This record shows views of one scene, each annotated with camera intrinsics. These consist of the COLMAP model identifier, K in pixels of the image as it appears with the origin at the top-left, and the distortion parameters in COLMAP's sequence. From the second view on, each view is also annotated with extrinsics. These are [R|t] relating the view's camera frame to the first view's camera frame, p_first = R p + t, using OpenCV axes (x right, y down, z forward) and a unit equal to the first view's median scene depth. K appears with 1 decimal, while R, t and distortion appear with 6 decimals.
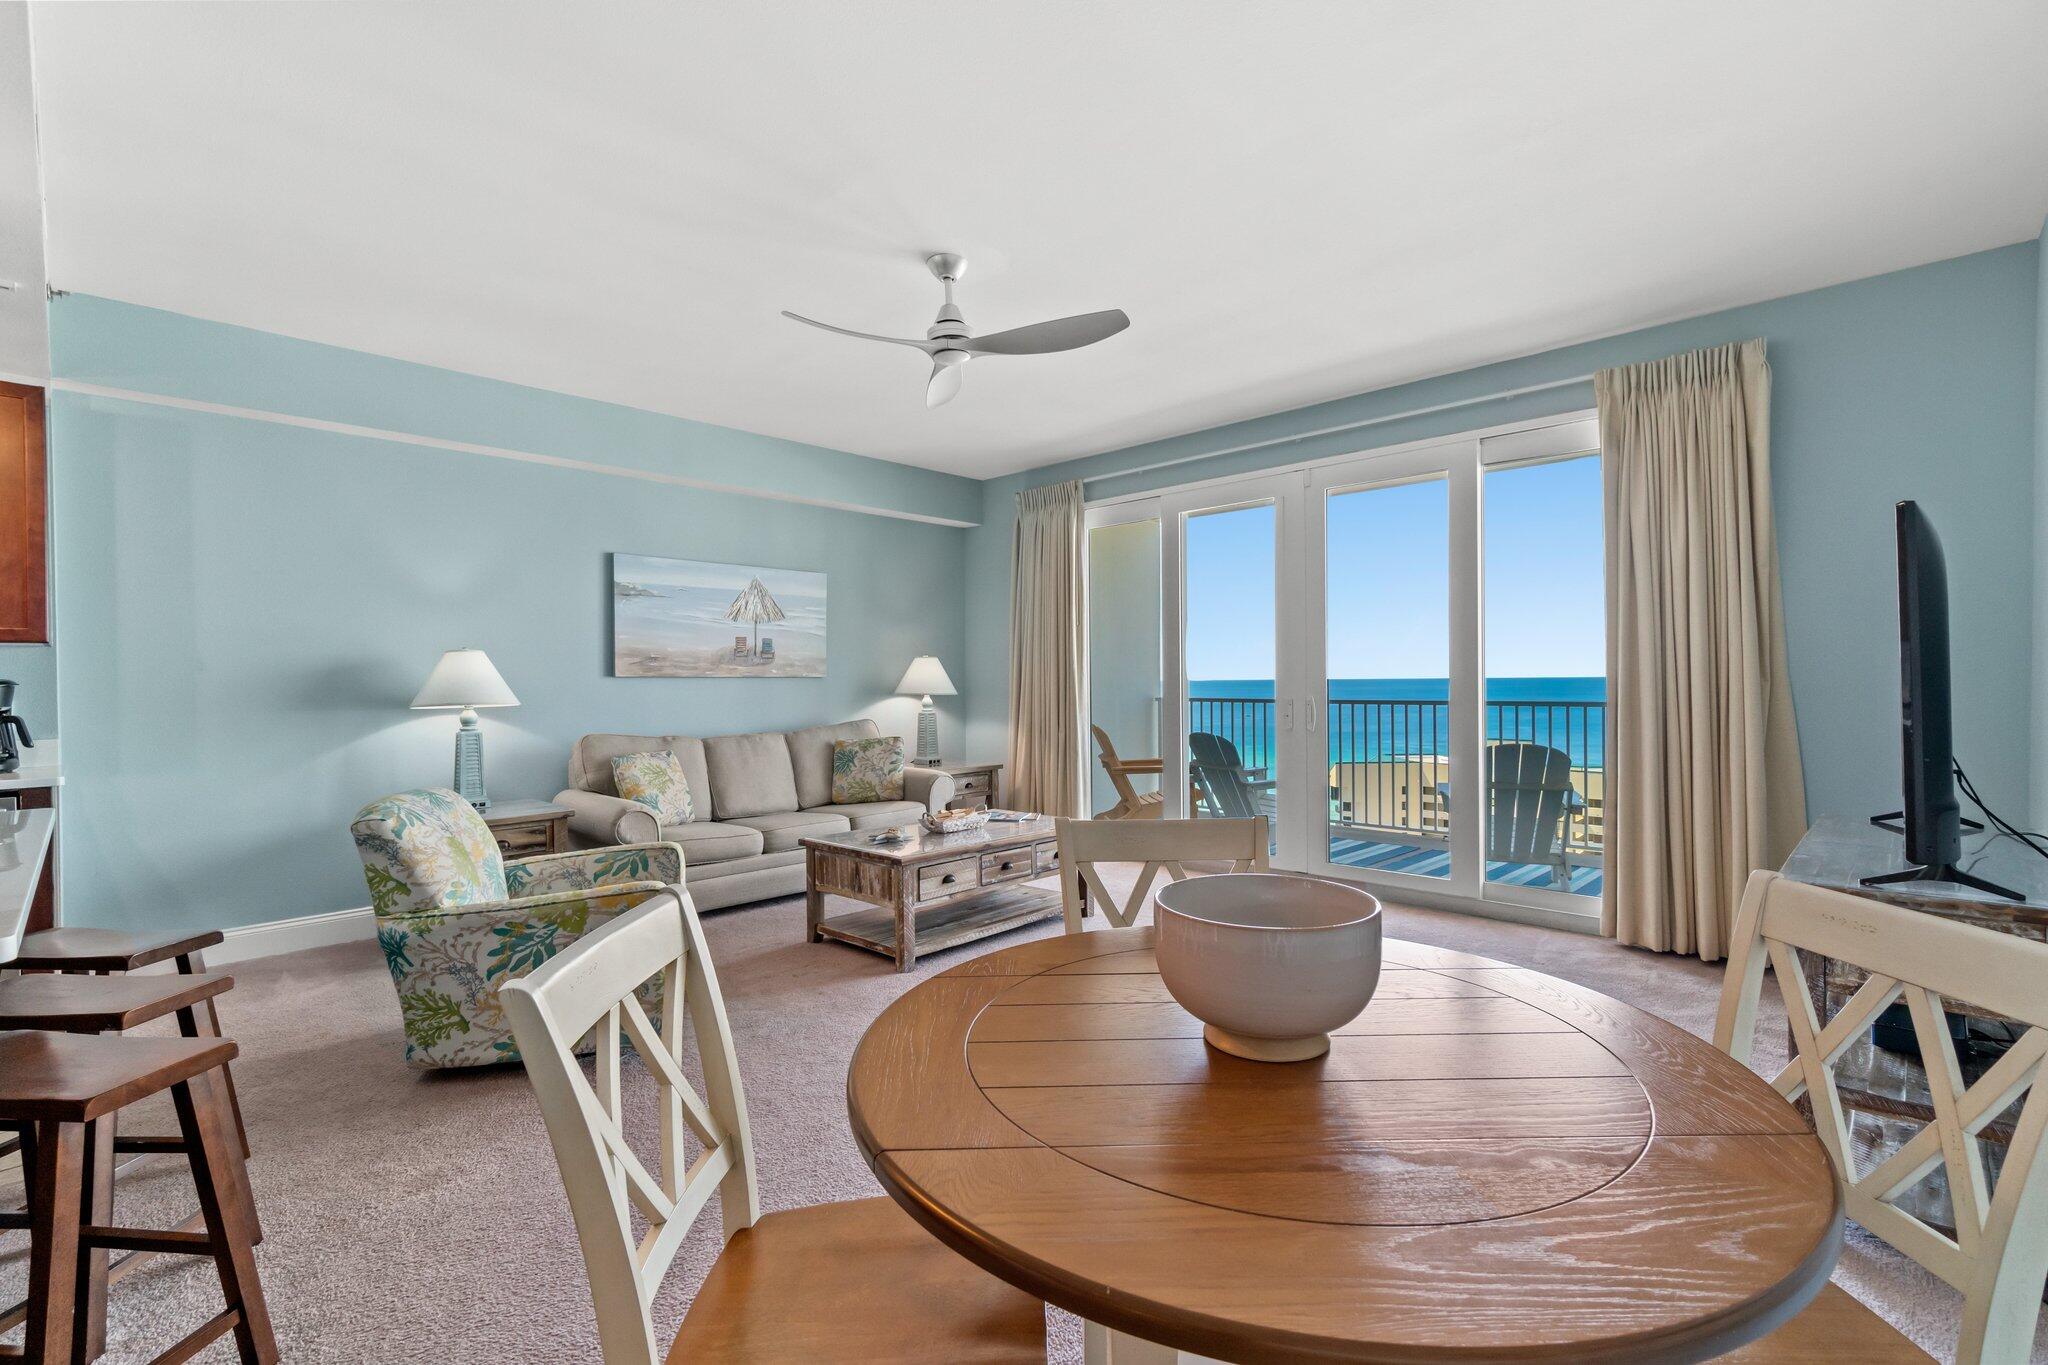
lens RADIAL K [[879.7, 0, 1020.1], [0, 879.7, 681.6], [0, 0, 1]] dist [-0.010207, 0.002938]
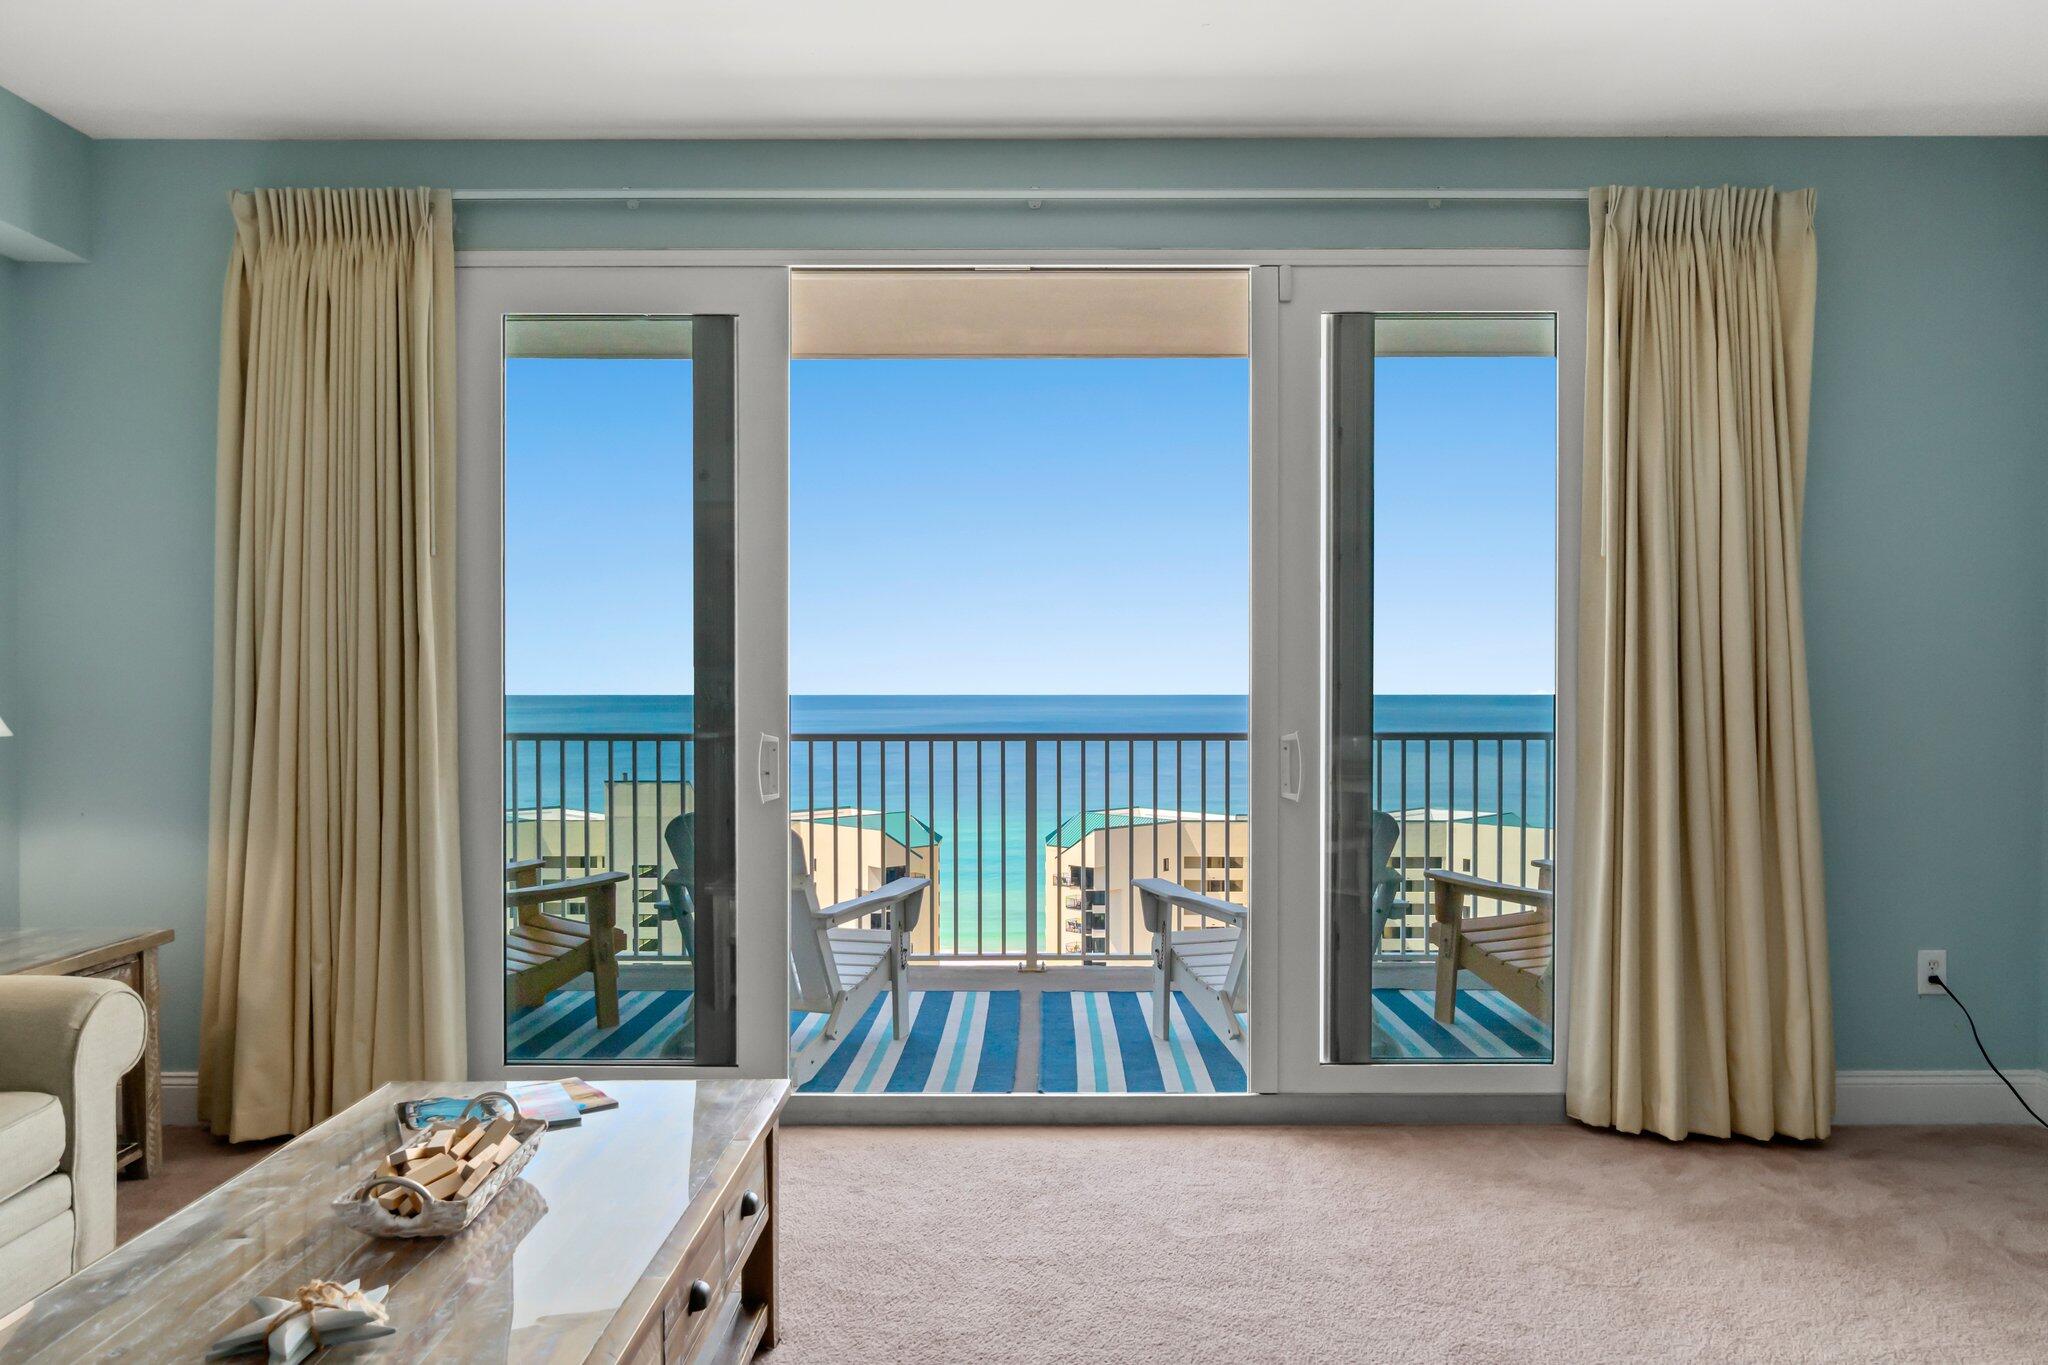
lens RADIAL K [[1384.1, 0, 1039.0], [0, 1384.1, 708.9], [0, 0, 1]] dist [0.000921, -0.009634]
pose [[0.721623, -0.000348, 0.692286, -0.243292], [-0.004754, 0.999974, 0.005457, -0.000154], [-0.692270, -0.007229, 0.721603, 0.519238]]
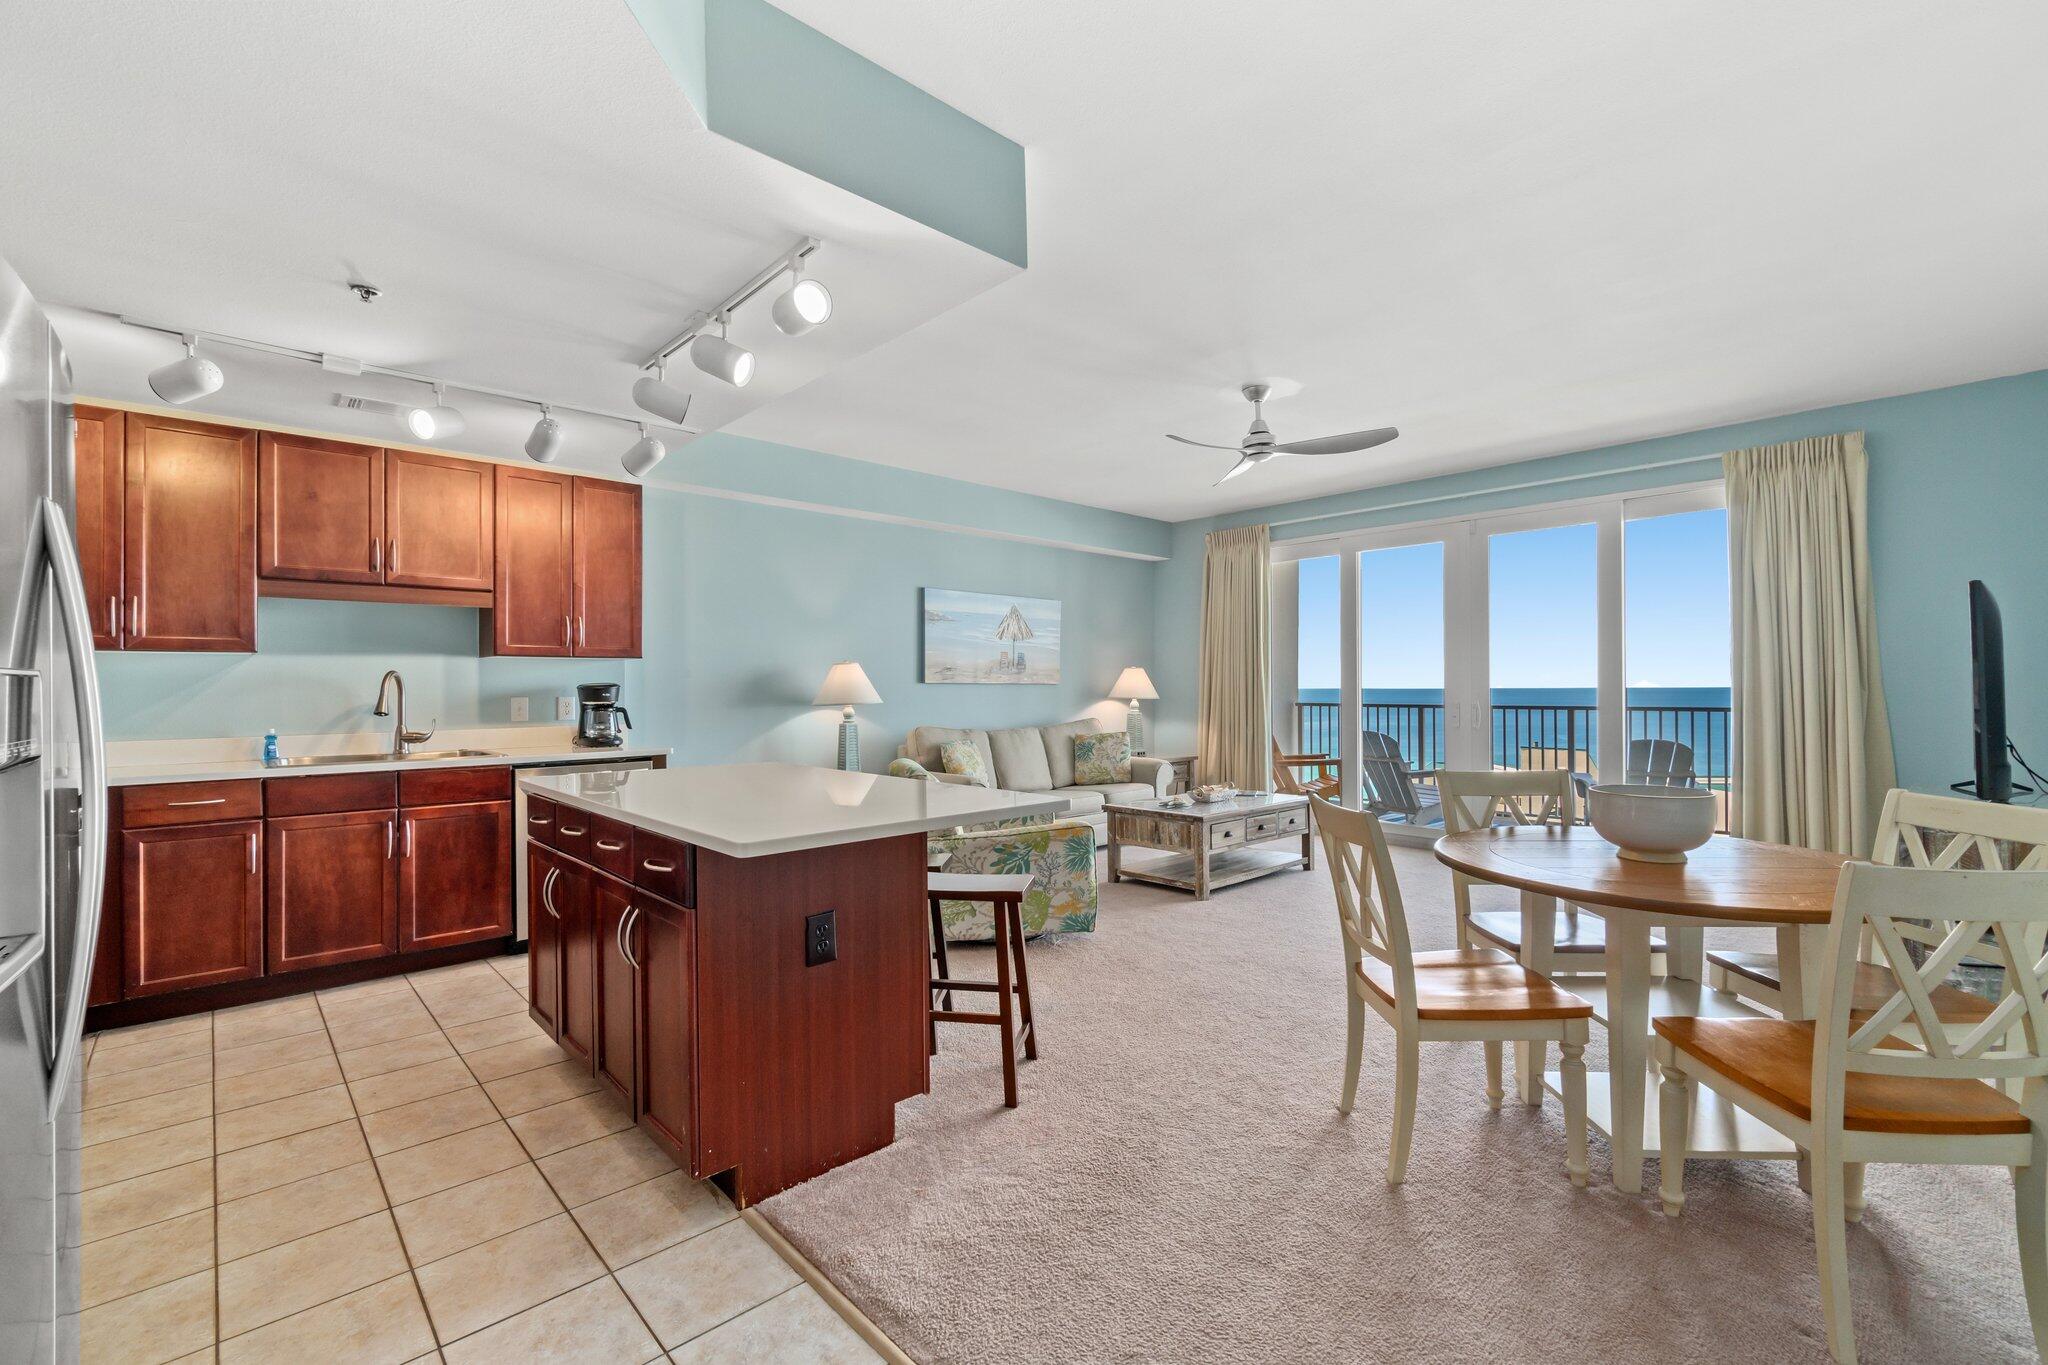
lens RADIAL K [[879.7, 0, 1030.7], [0, 879.7, 685.0], [0, 0, 1]] dist [-0.010207, 0.002938]
pose [[0.998323, 0.004845, -0.057687, -0.263330], [-0.005178, 0.999971, -0.005629, 0.004358], [0.057658, 0.005918, 0.998319, -0.314429]]
